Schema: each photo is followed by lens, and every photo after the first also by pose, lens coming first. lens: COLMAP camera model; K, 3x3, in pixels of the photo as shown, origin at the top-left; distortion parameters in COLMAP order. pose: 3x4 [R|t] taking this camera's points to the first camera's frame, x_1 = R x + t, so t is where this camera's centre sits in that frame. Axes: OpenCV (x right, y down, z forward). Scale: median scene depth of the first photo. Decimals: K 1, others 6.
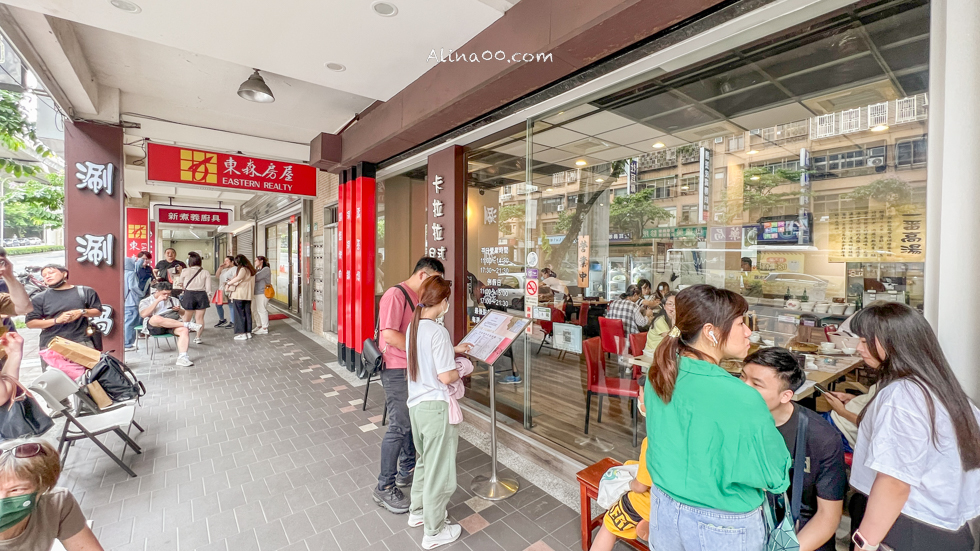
lens RADIAL K [[407.7, 0, 490.0], [0, 407.7, 275.5], [0, 0, 1]] dist [0.009767, 0.000045]
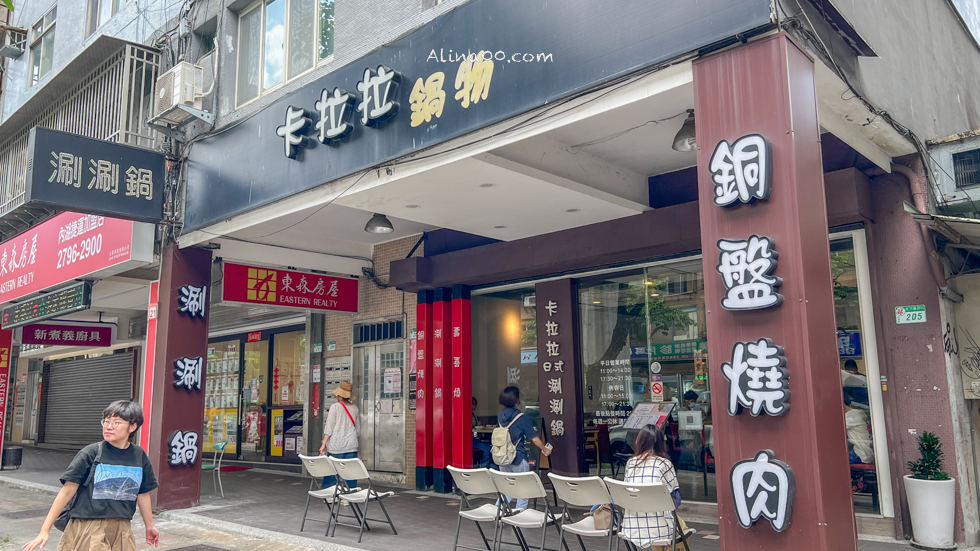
lens RADIAL K [[767.0, 0, 490.0], [0, 767.0, 275.5], [0, 0, 1]] dist [0.042231, -0.003925]
pose [[0.984101, 0.002405, 0.177595, -0.490867], [0.033381, 0.979586, -0.198236, 0.082444], [-0.174447, 0.201012, 0.963931, -0.793843]]
